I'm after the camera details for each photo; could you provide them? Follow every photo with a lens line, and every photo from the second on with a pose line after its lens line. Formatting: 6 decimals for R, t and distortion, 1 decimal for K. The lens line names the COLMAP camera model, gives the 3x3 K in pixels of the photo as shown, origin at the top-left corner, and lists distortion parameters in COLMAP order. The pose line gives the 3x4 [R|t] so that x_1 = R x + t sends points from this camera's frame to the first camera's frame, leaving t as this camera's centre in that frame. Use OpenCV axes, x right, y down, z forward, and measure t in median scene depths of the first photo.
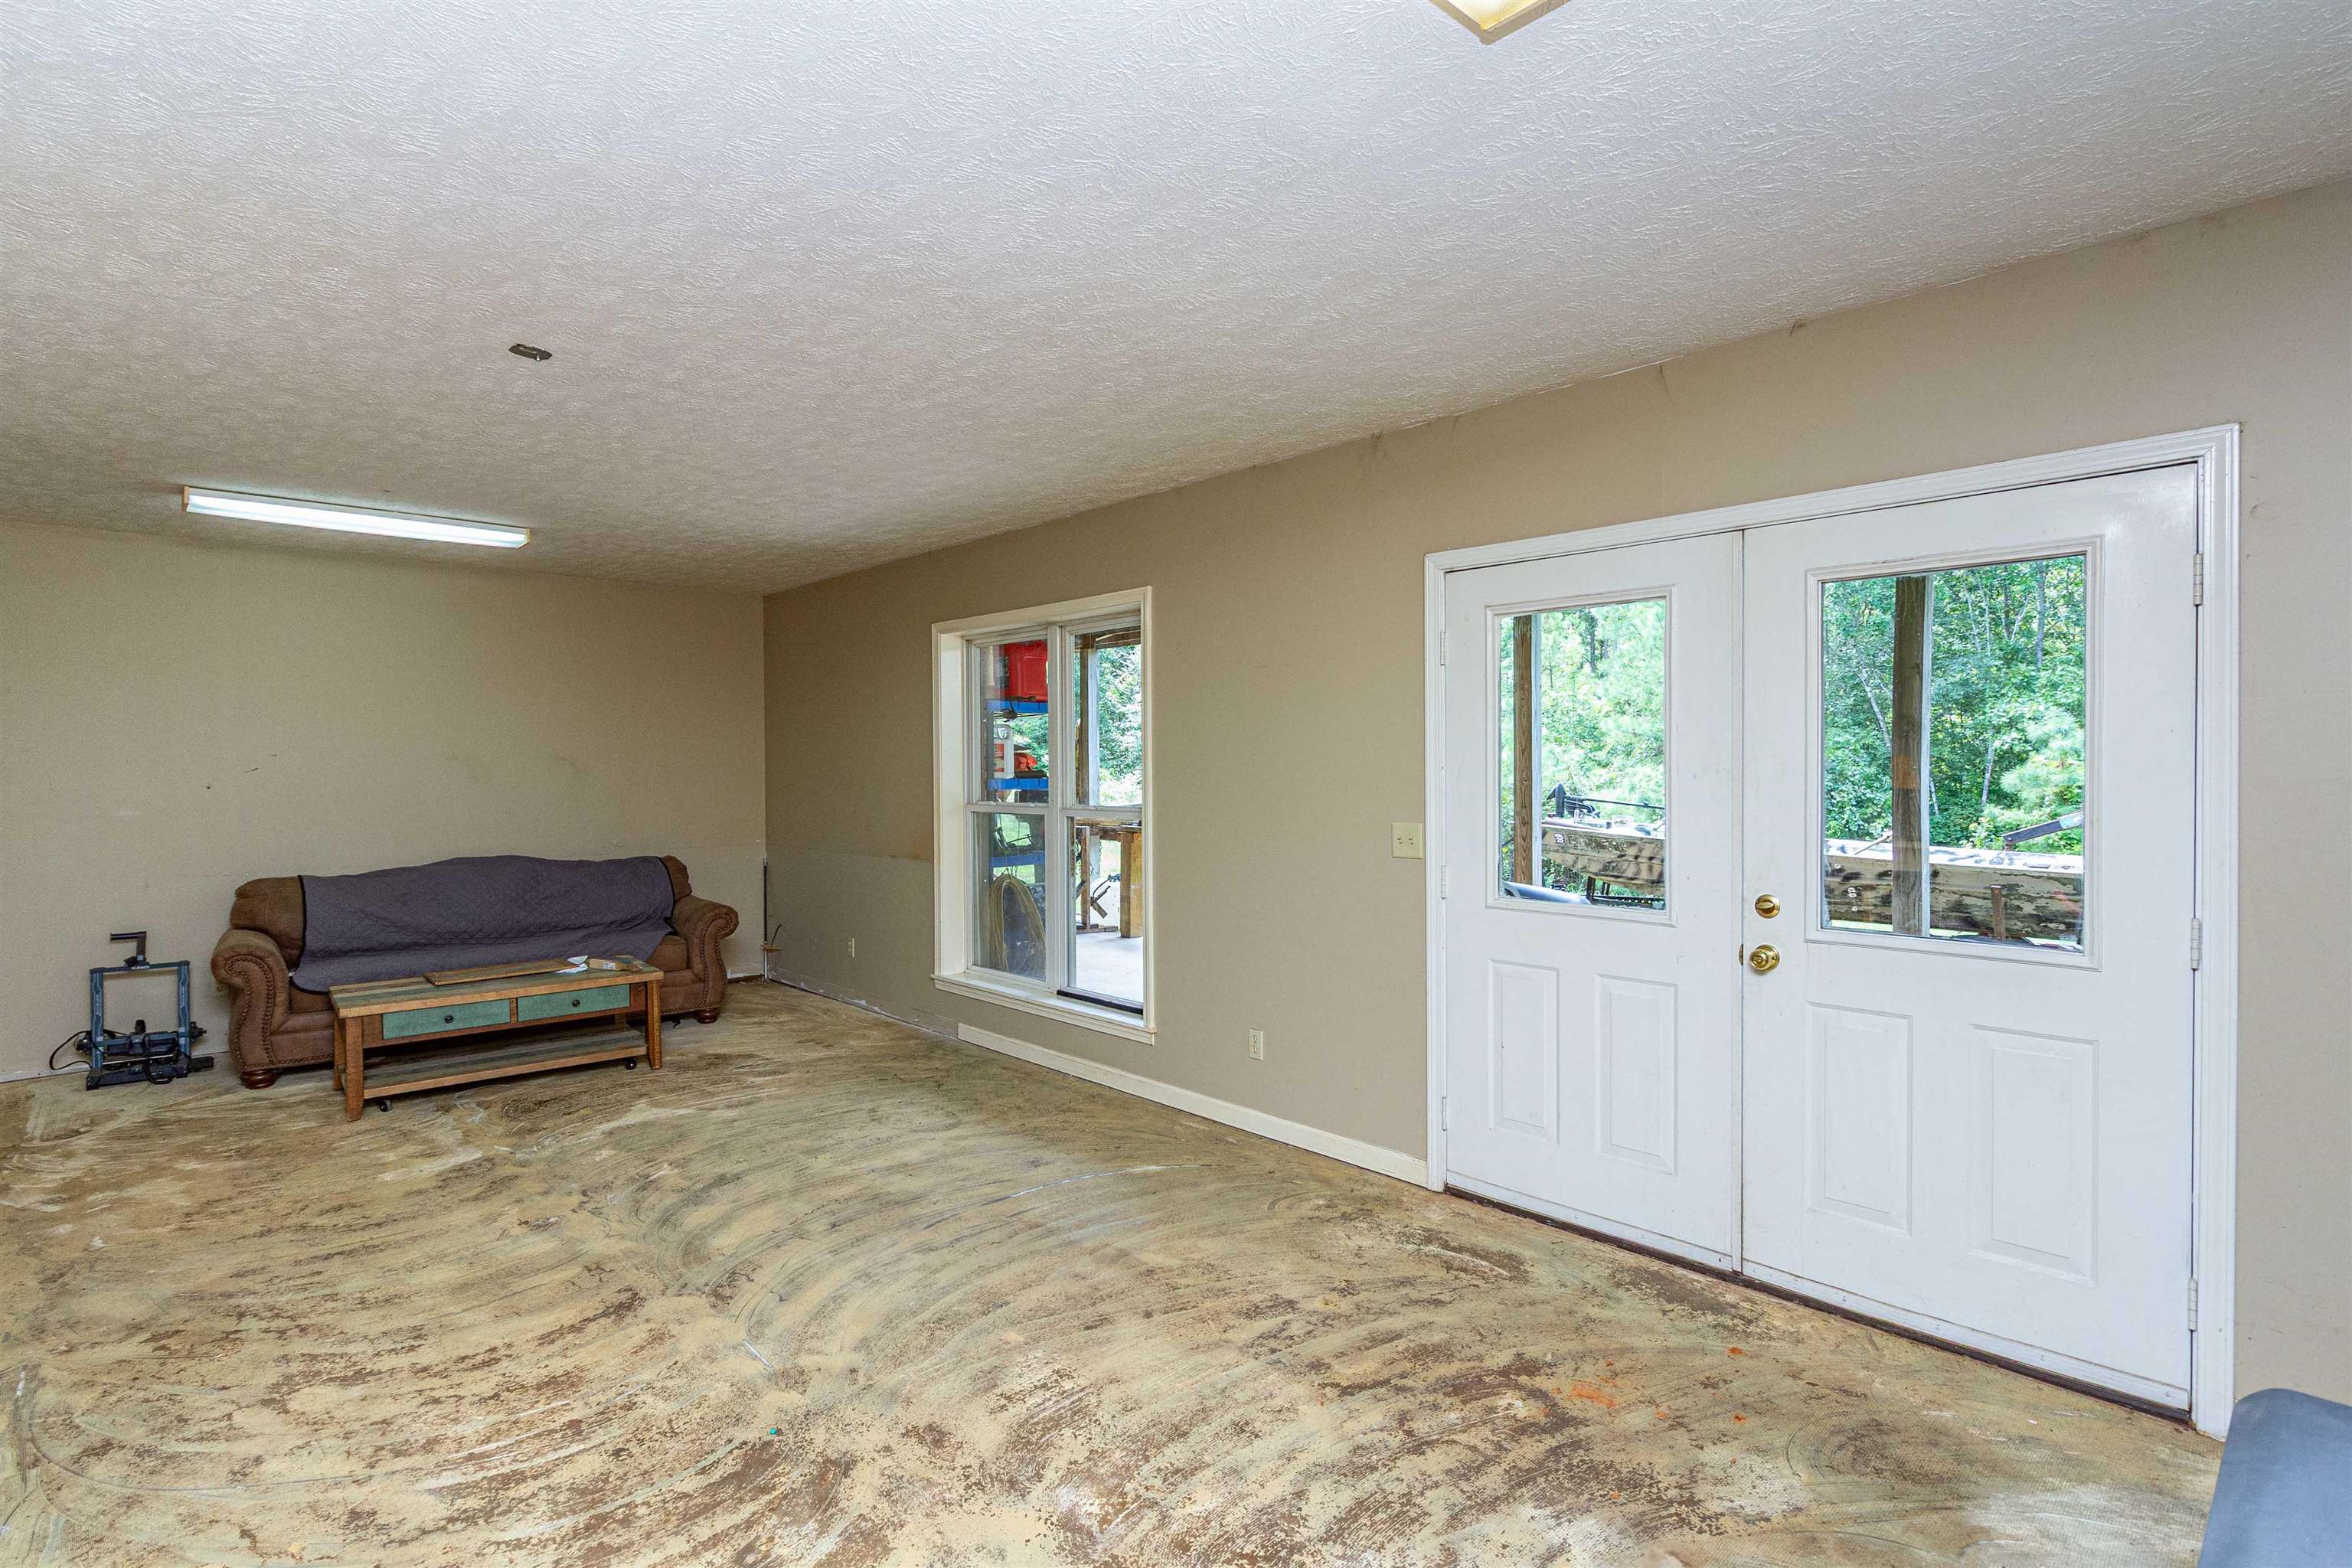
lens RADIAL K [[1080.4, 0, 1113.1], [0, 1080.4, 765.4], [0, 0, 1]] dist [0.001447, 0.000146]
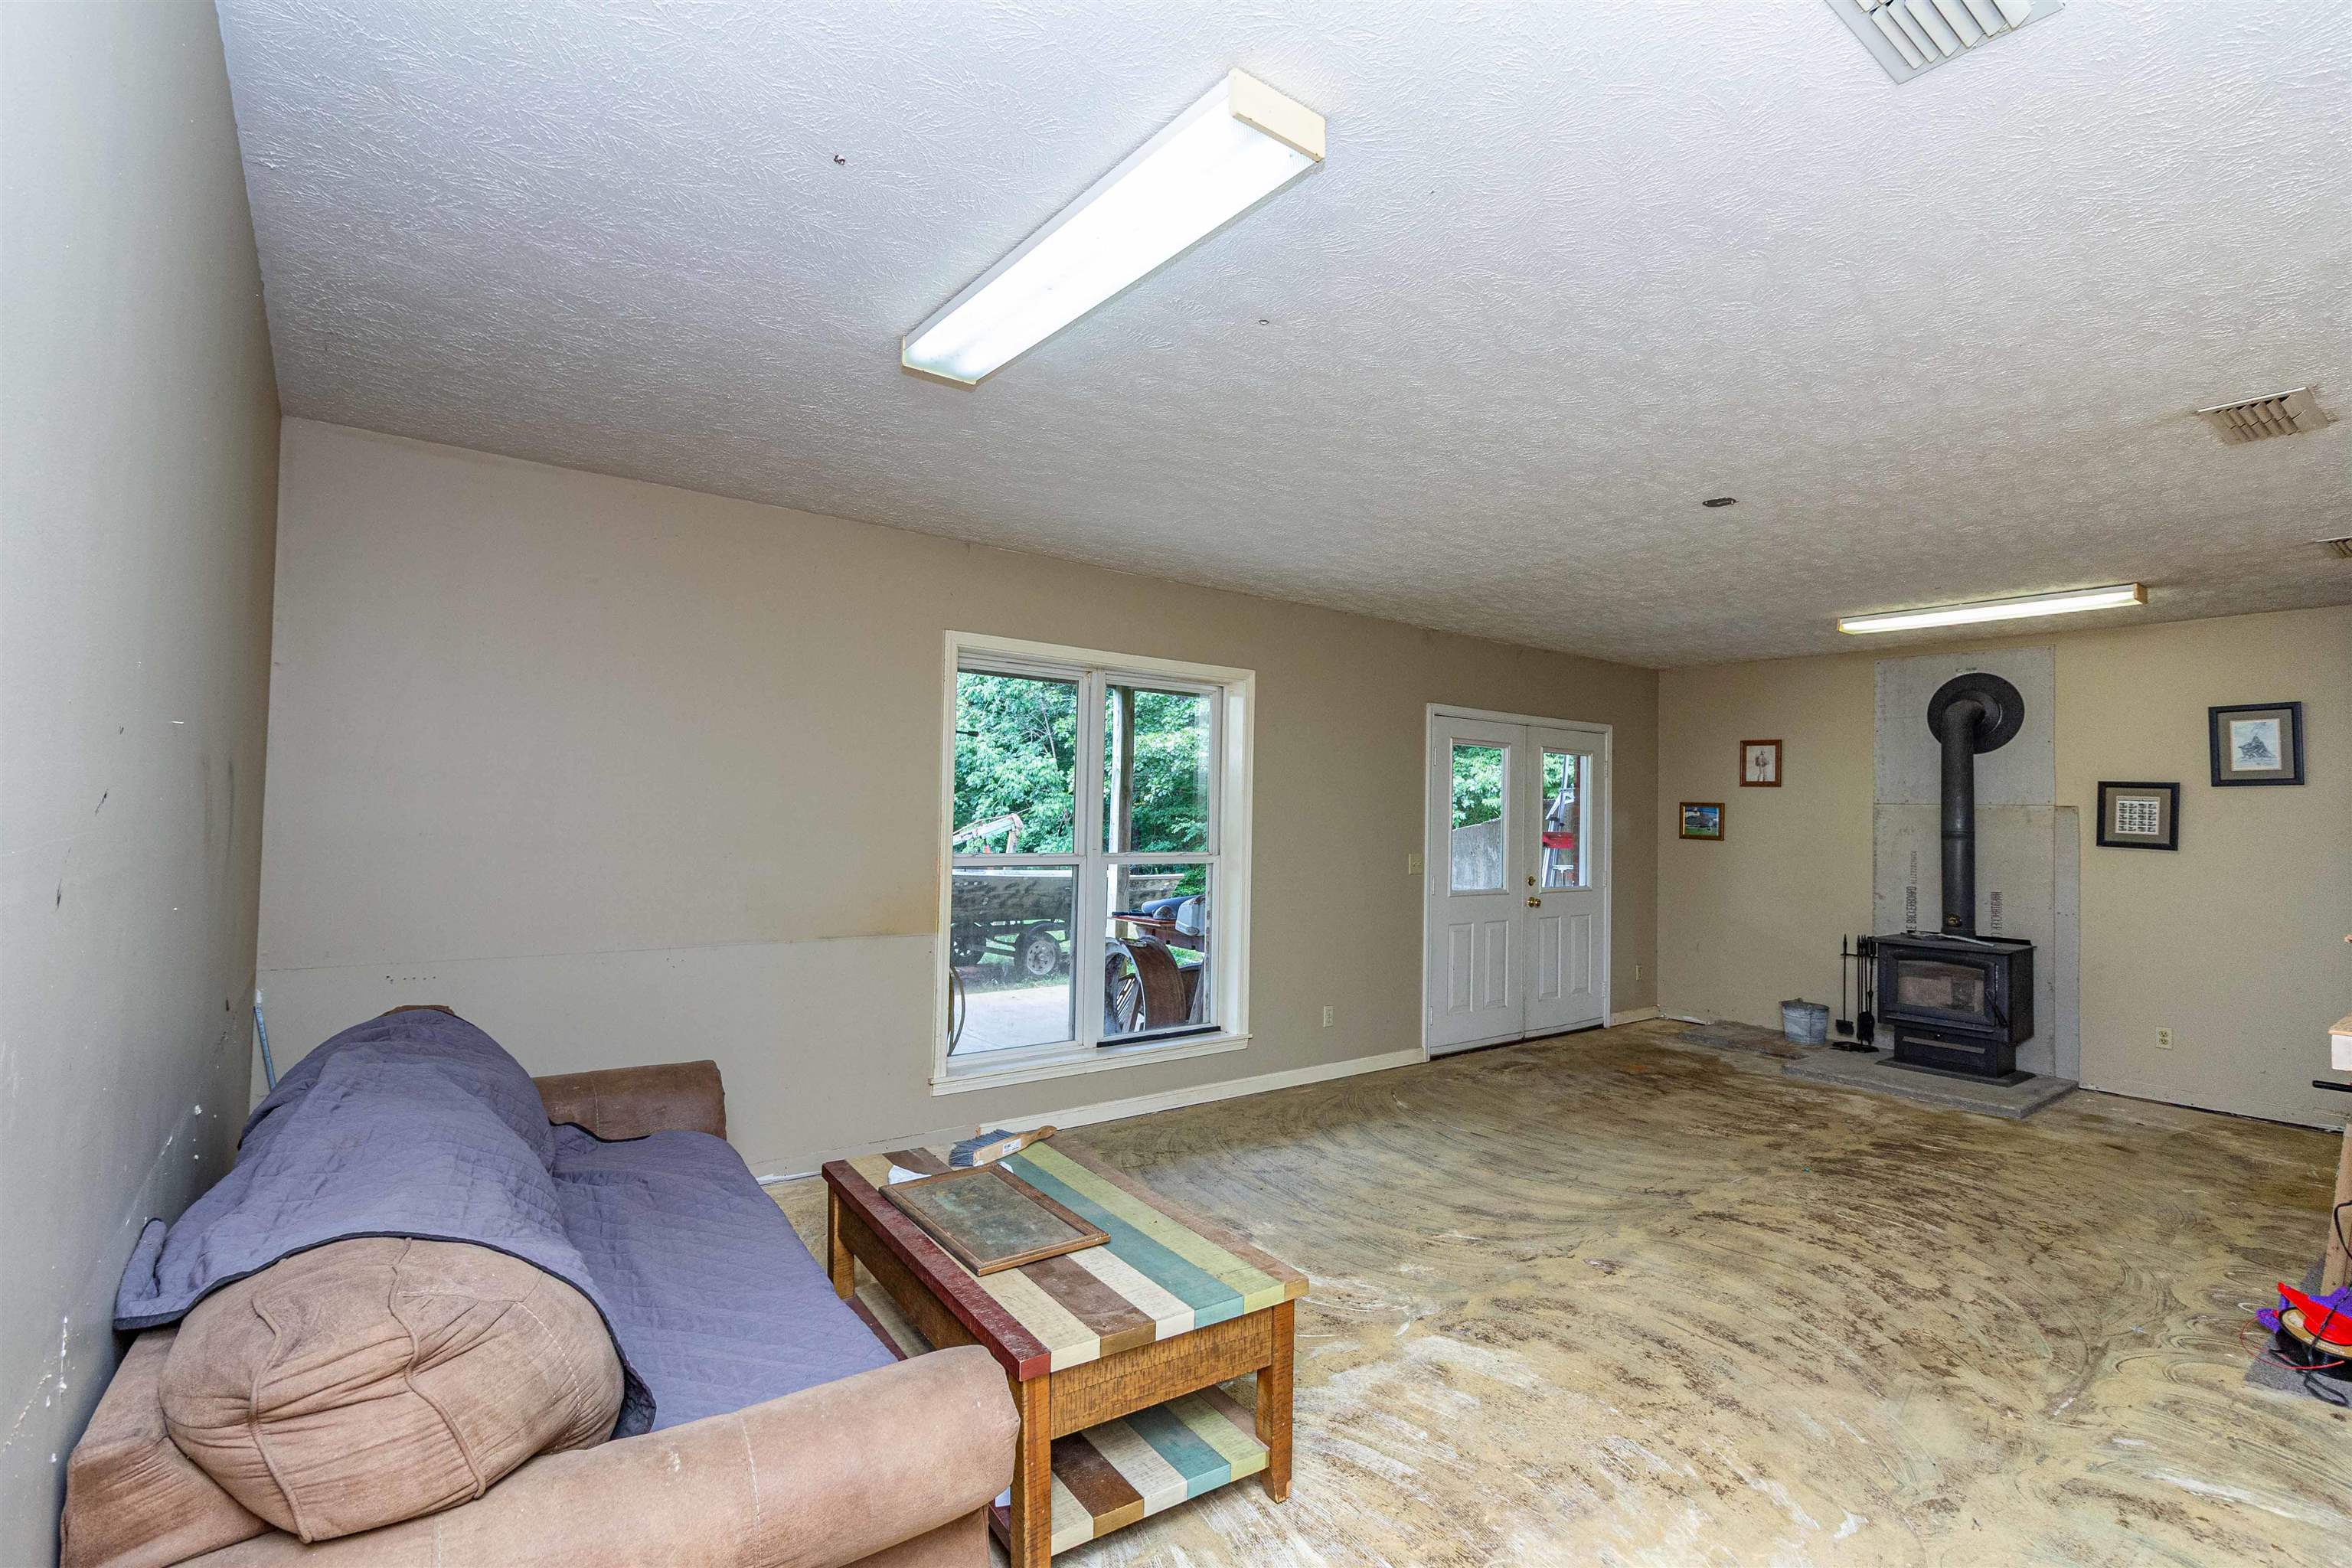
lens RADIAL K [[1080.4, 0, 1177.6], [0, 1080.4, 785.3], [0, 0, 1]] dist [0.001447, 0.000146]
pose [[0.103171, 0.034190, 0.994076, -1.913533], [-0.021927, 0.999244, -0.032092, 0.009055], [-0.994422, -0.018487, 0.103842, 1.552311]]
